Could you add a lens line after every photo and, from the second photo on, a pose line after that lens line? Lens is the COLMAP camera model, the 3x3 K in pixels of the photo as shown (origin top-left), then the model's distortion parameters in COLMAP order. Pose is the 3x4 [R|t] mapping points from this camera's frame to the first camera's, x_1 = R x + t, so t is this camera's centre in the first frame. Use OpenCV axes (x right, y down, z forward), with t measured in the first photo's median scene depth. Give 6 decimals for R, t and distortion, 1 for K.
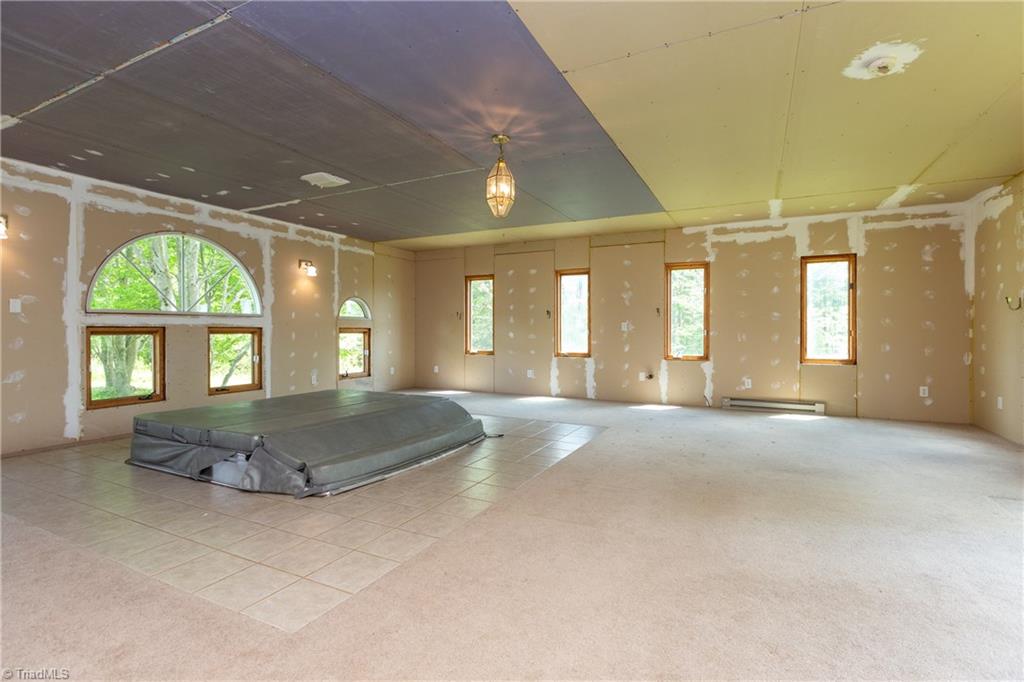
lens RADIAL K [[472.5, 0, 513.7], [0, 472.5, 337.2], [0, 0, 1]] dist [-0.000742, 0.000197]
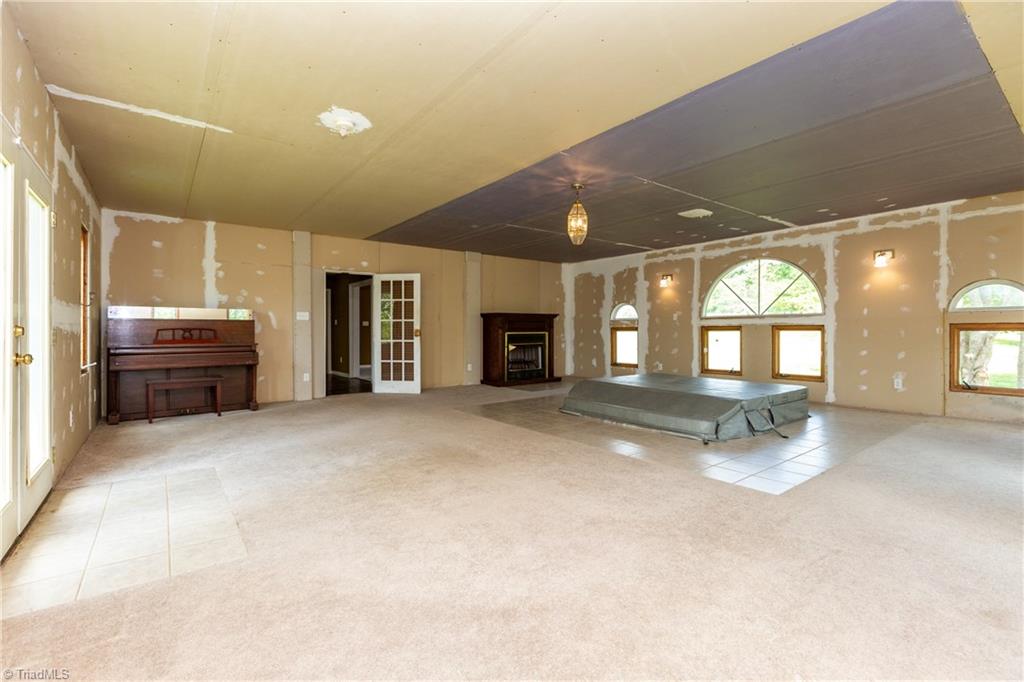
lens RADIAL K [[468.7, 0, 511.5], [0, 468.7, 333.1], [0, 0, 1]] dist [-0.004597, -0.000570]
pose [[-0.426848, 0.010949, -0.904257, 0.743173], [-0.004311, 0.999891, 0.014142, -0.014067], [0.904313, 0.009934, -0.426754, 0.813617]]
